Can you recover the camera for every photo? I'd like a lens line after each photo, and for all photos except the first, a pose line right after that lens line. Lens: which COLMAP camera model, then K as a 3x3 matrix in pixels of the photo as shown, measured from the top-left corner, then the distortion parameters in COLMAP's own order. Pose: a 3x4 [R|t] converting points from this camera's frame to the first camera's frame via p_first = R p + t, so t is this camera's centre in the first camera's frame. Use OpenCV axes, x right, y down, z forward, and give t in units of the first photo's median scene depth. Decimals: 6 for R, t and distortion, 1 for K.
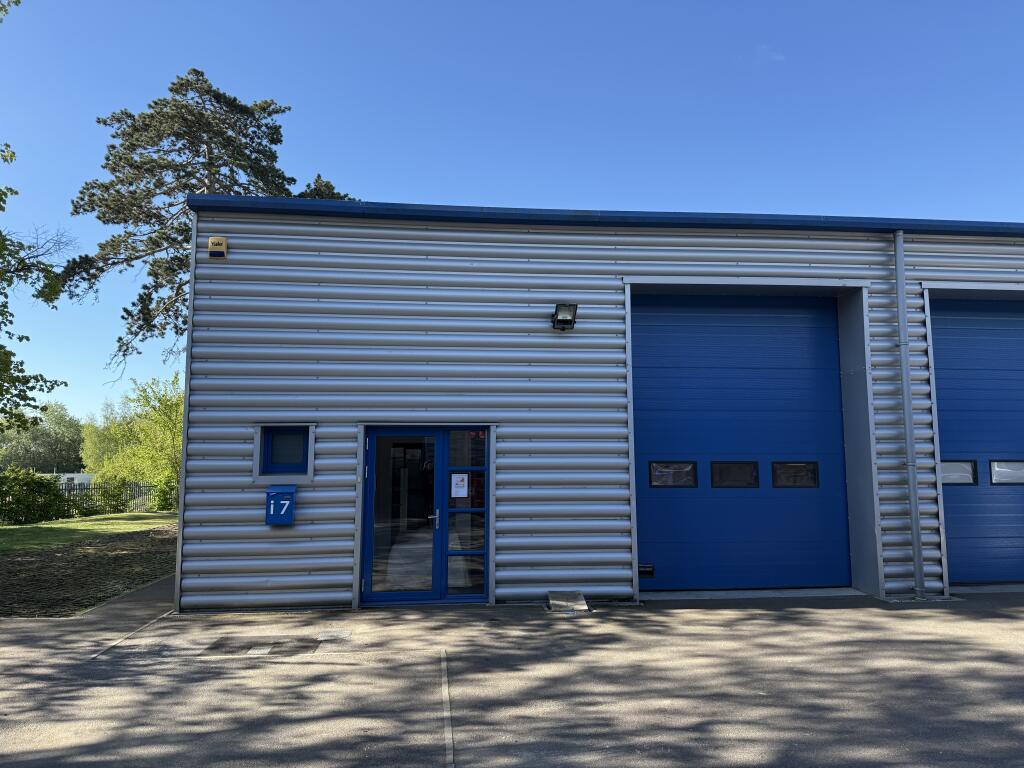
lens RADIAL K [[719.3, 0, 508.4], [0, 719.3, 387.3], [0, 0, 1]] dist [0.018013, -0.029123]
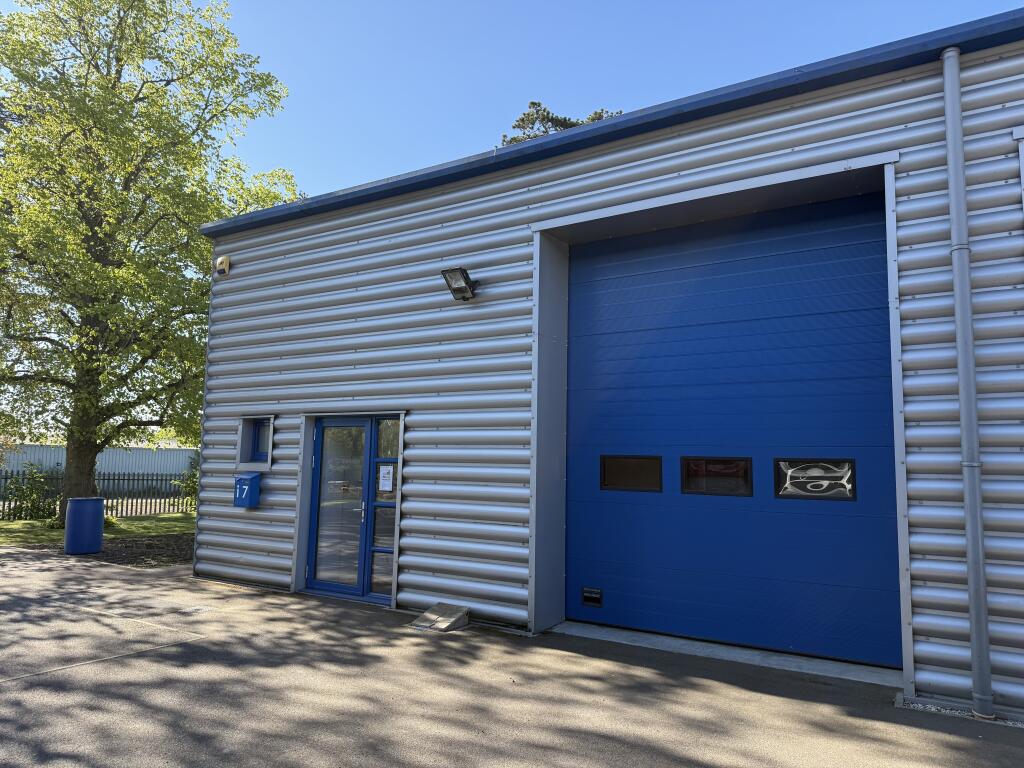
lens RADIAL K [[719.3, 0, 497.4], [0, 719.3, 391.7], [0, 0, 1]] dist [0.018013, -0.029123]
pose [[0.779869, -0.044765, -0.624340, 0.646947], [0.044497, 0.998881, -0.016038, 0.045859], [0.624359, -0.015274, 0.780988, 0.361397]]
